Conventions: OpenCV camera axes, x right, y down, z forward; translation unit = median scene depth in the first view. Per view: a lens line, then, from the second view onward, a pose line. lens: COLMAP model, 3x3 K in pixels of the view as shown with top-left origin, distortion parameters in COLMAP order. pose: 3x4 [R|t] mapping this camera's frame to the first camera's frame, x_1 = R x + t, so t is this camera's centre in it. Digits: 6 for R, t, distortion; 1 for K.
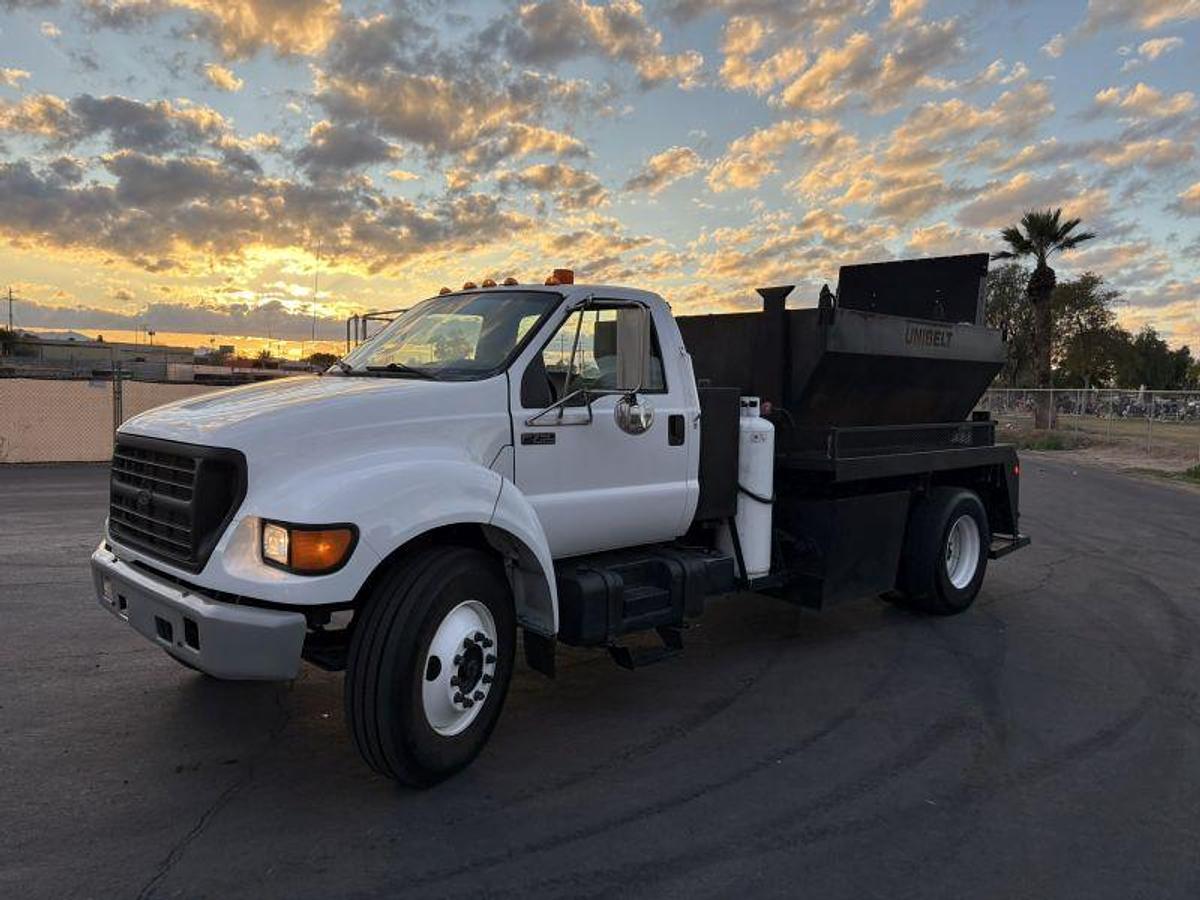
lens RADIAL K [[910.5, 0, 599.1], [0, 910.5, 453.9], [0, 0, 1]] dist [0.041154, -0.034189]
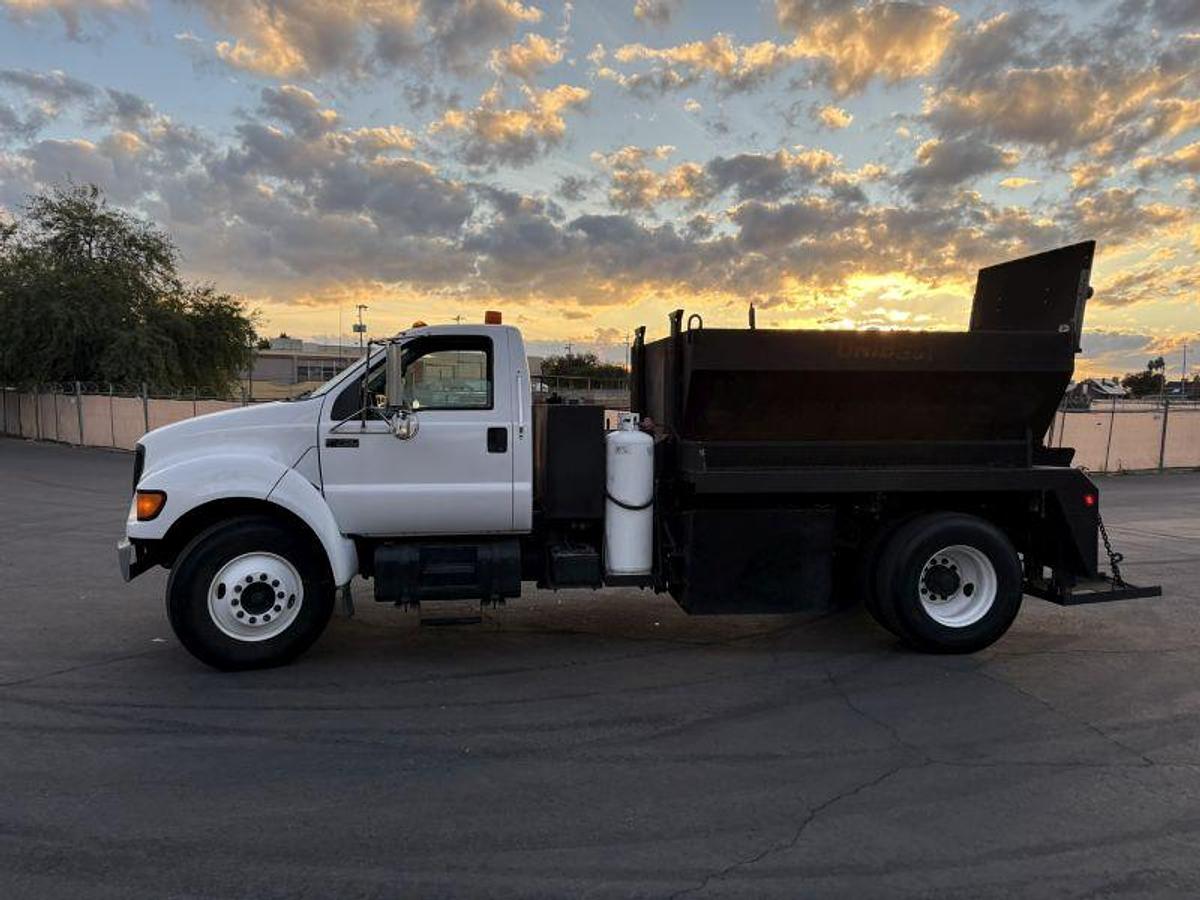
lens RADIAL K [[910.5, 0, 589.3], [0, 910.5, 446.9], [0, 0, 1]] dist [0.041154, -0.034189]
pose [[0.807975, 0.014783, -0.589031, 1.027705], [-0.035030, 0.999122, -0.022976, 0.008256], [0.588174, 0.039198, 0.807784, 0.107077]]
